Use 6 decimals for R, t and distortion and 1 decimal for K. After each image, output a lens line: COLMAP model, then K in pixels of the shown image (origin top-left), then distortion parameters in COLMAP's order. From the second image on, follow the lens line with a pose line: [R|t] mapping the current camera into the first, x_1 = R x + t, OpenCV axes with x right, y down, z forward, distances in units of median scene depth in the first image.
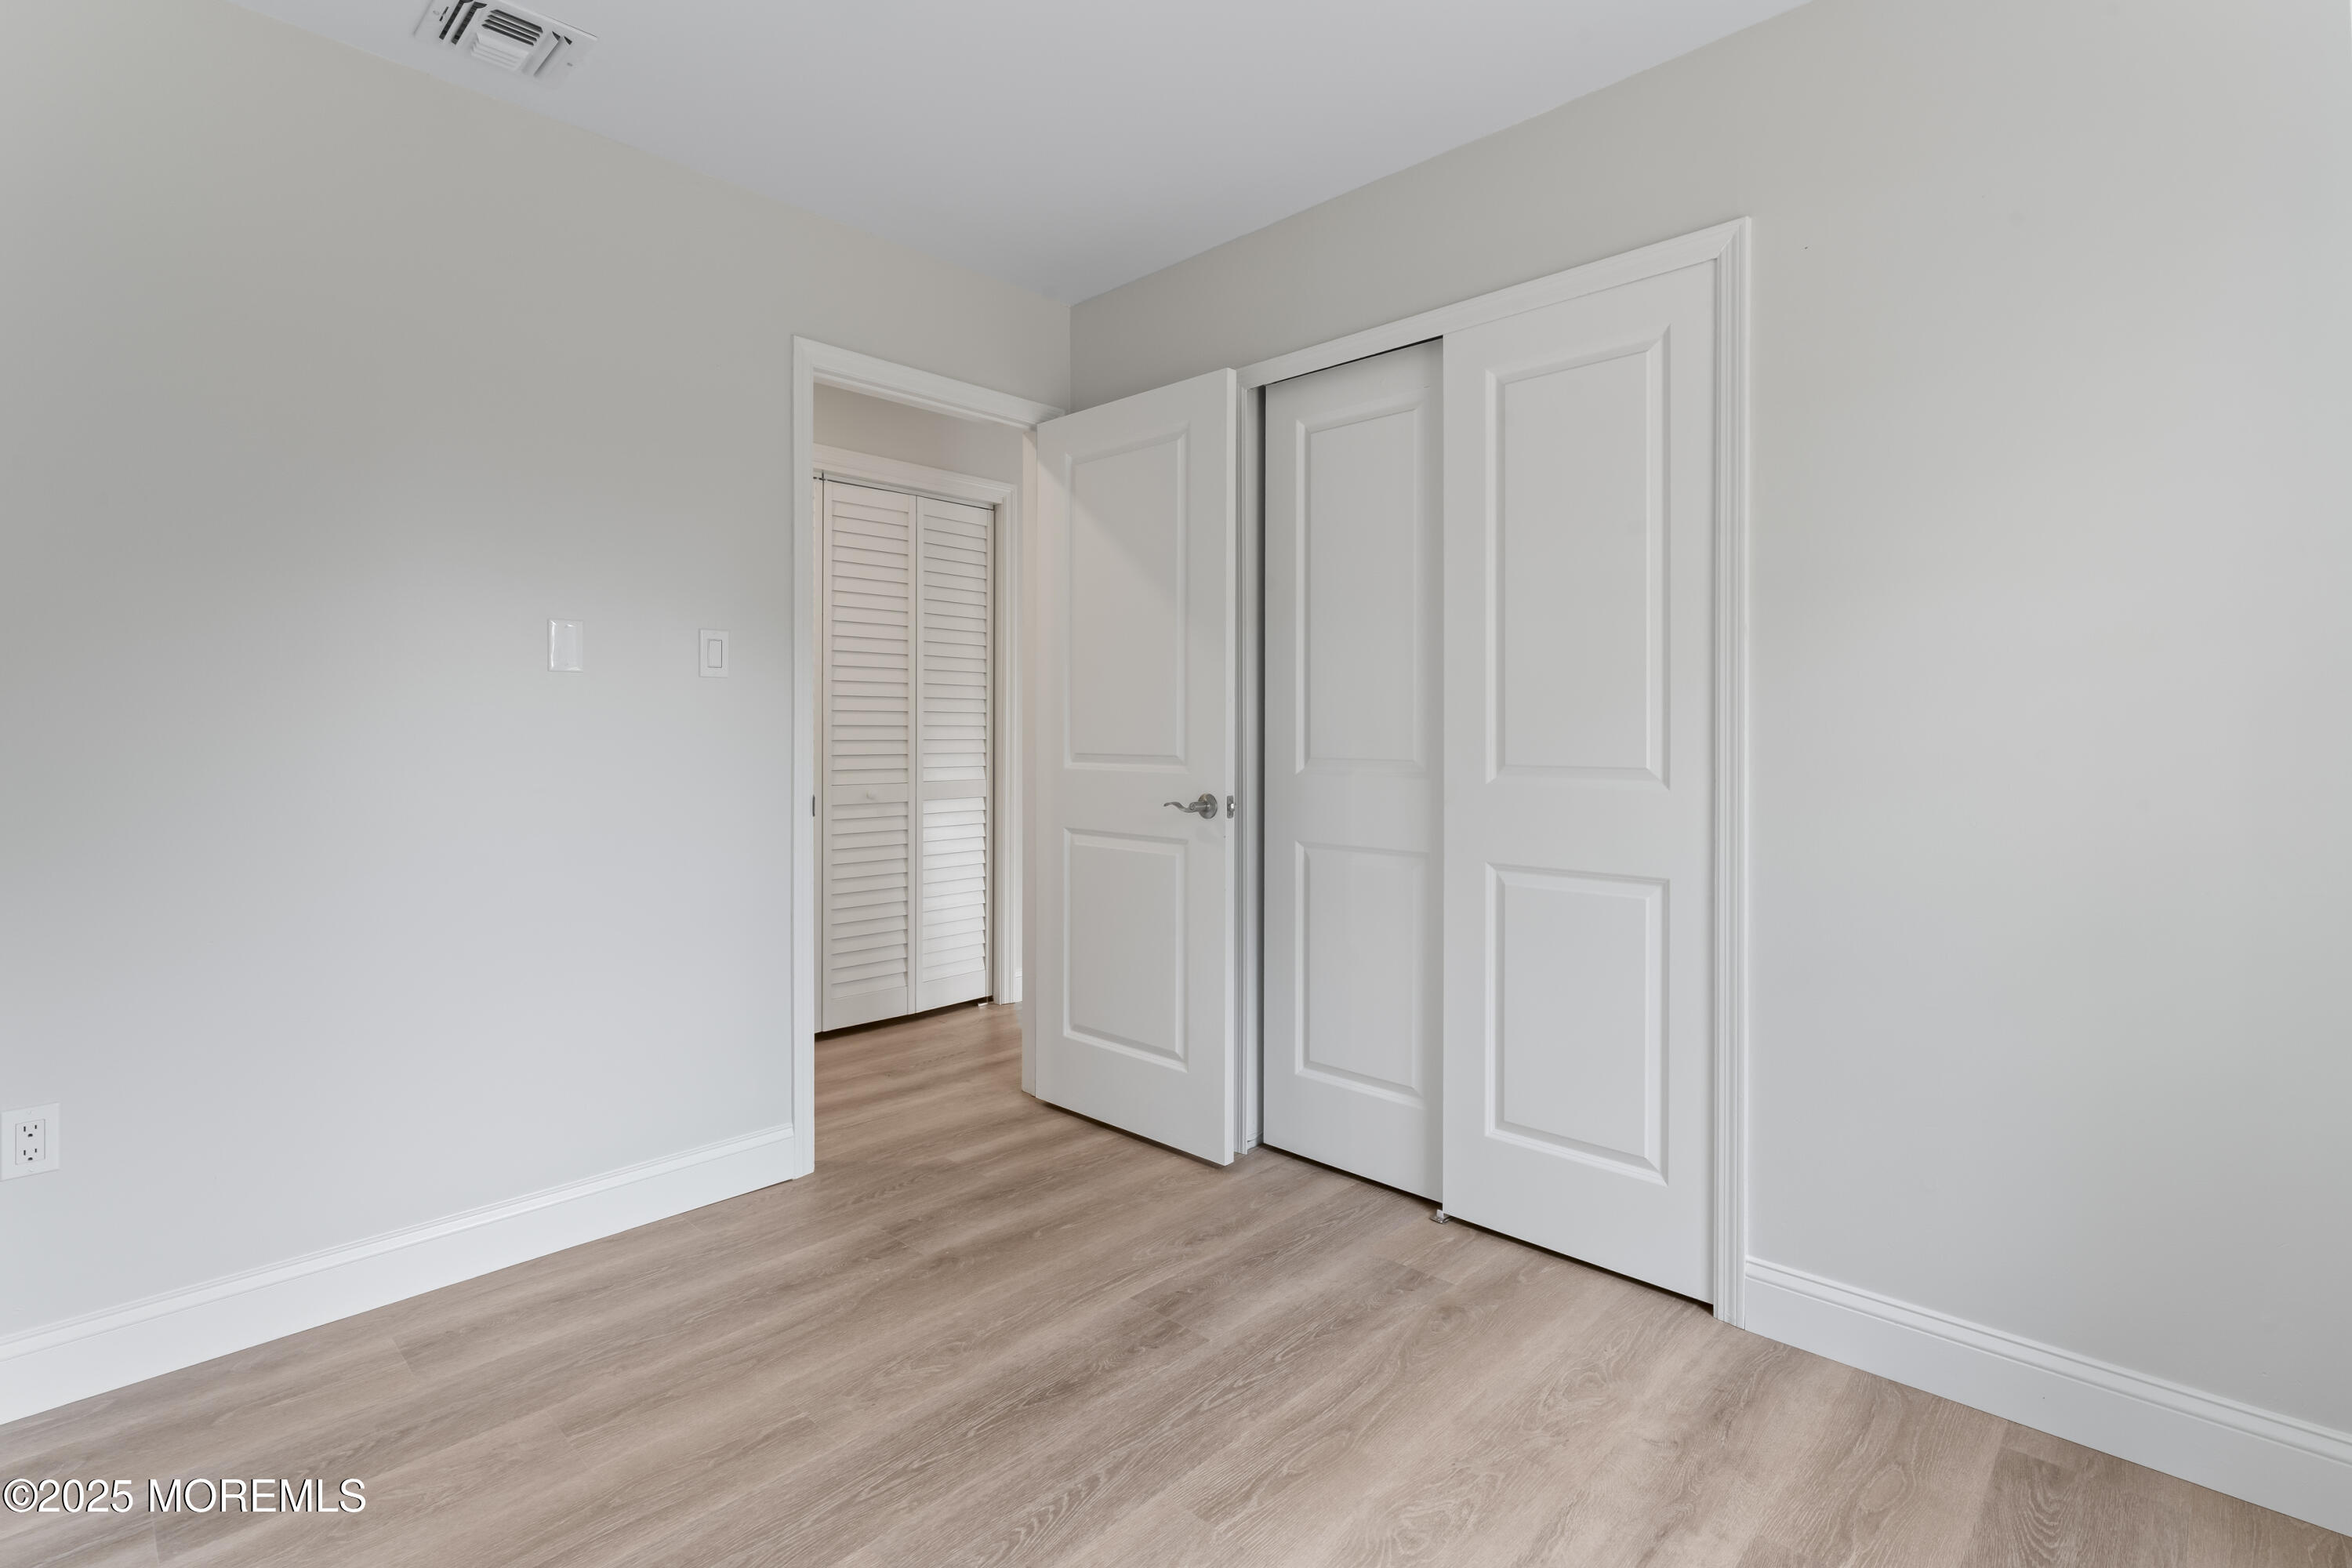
lens RADIAL K [[1107.7, 0, 1178.7], [0, 1107.7, 765.8], [0, 0, 1]] dist [-0.004312, -0.001048]
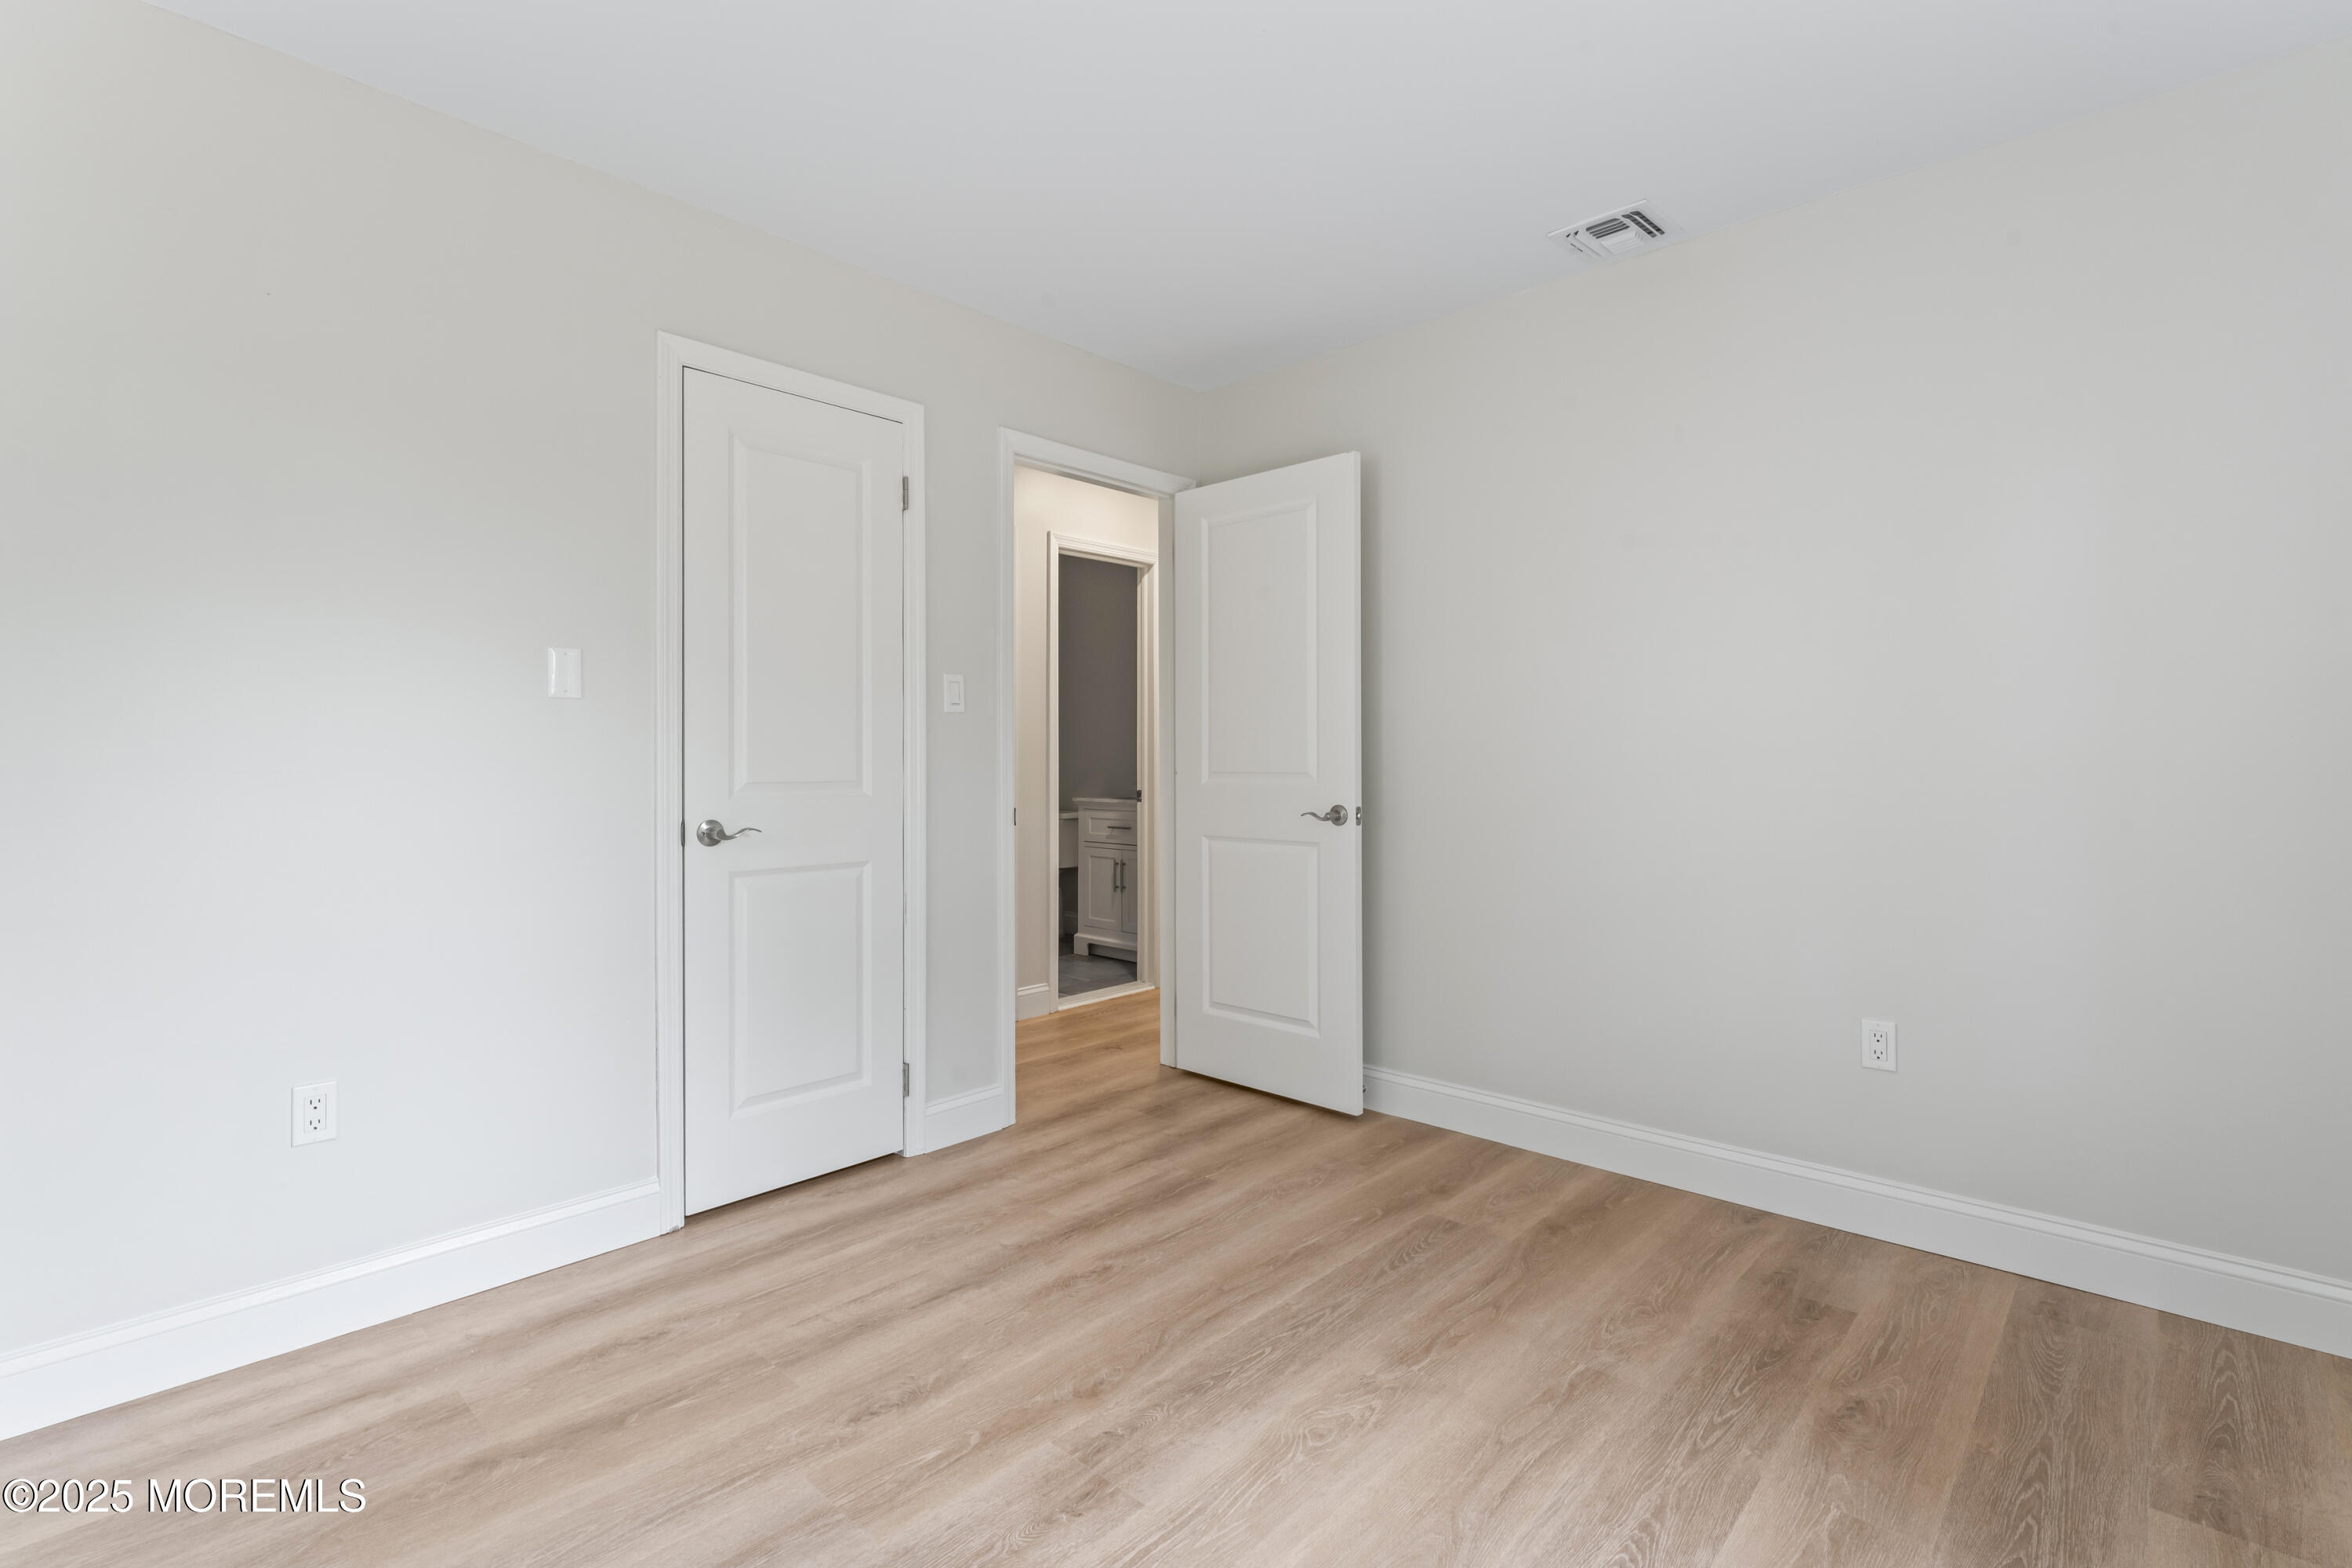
lens RADIAL K [[1081.4, 0, 1176.0], [0, 1081.4, 784.0], [0, 0, 1]] dist [0.003095, -0.000490]
pose [[0.999947, -0.007476, 0.007085, -0.155115], [0.007493, 0.999969, -0.002408, 0.003657], [-0.007067, 0.002461, 0.999972, -0.168166]]
